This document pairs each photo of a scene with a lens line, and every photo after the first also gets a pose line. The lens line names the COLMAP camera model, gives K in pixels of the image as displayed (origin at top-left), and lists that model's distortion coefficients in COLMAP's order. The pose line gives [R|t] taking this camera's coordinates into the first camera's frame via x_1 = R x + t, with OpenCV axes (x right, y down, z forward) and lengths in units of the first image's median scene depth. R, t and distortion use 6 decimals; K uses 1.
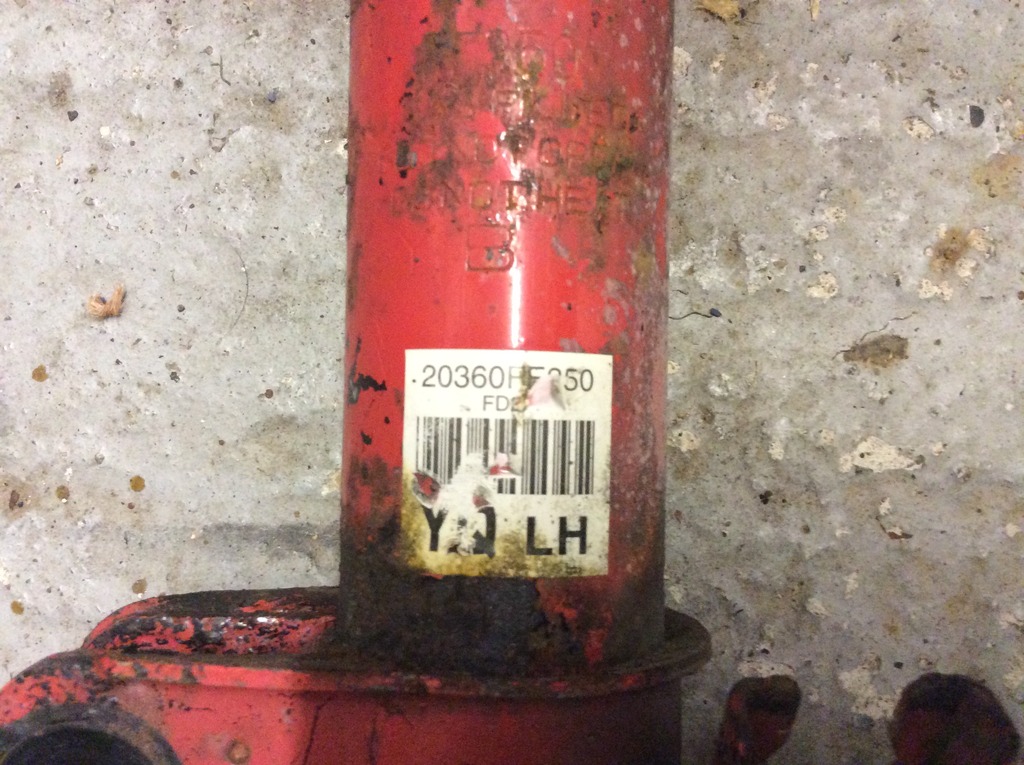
lens RADIAL K [[801.0, 0, 516.0], [0, 801.0, 390.1], [0, 0, 1]] dist [0.097707, -0.151888]
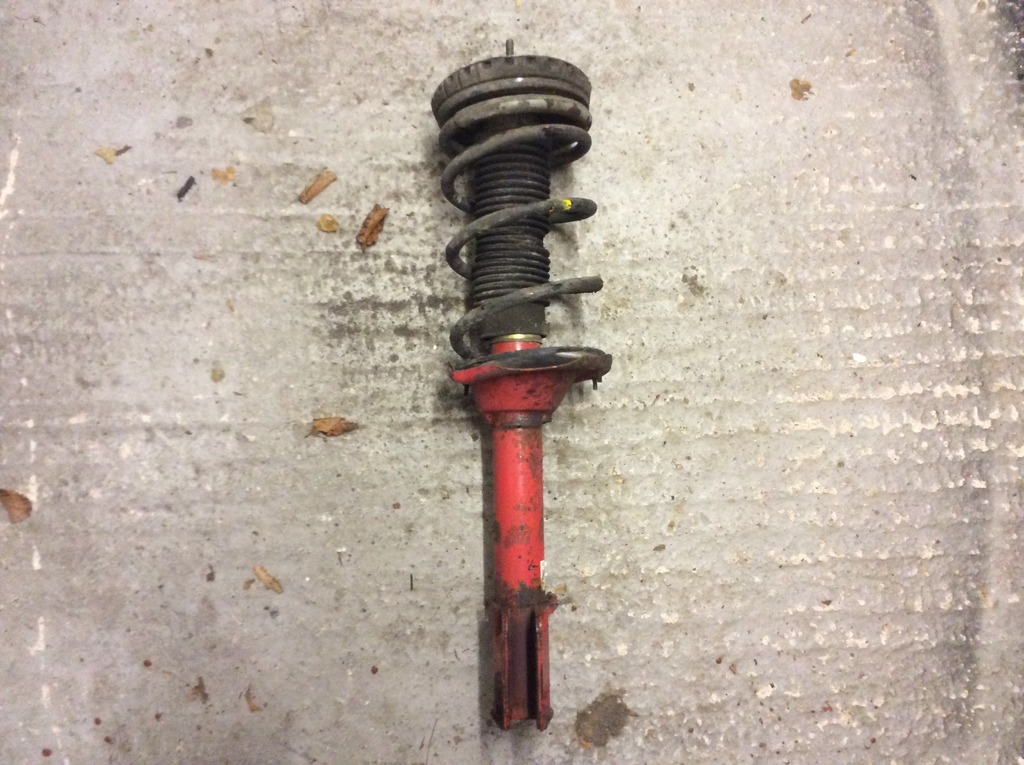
lens RADIAL K [[949.0, 0, 526.7], [0, 949.0, 385.1], [0, 0, 1]] dist [0.136599, -0.294151]
pose [[0.988110, -0.125732, 0.088491, -0.744138], [0.128774, 0.991234, -0.029527, -0.966325], [-0.084002, 0.040571, 0.995639, -4.760195]]
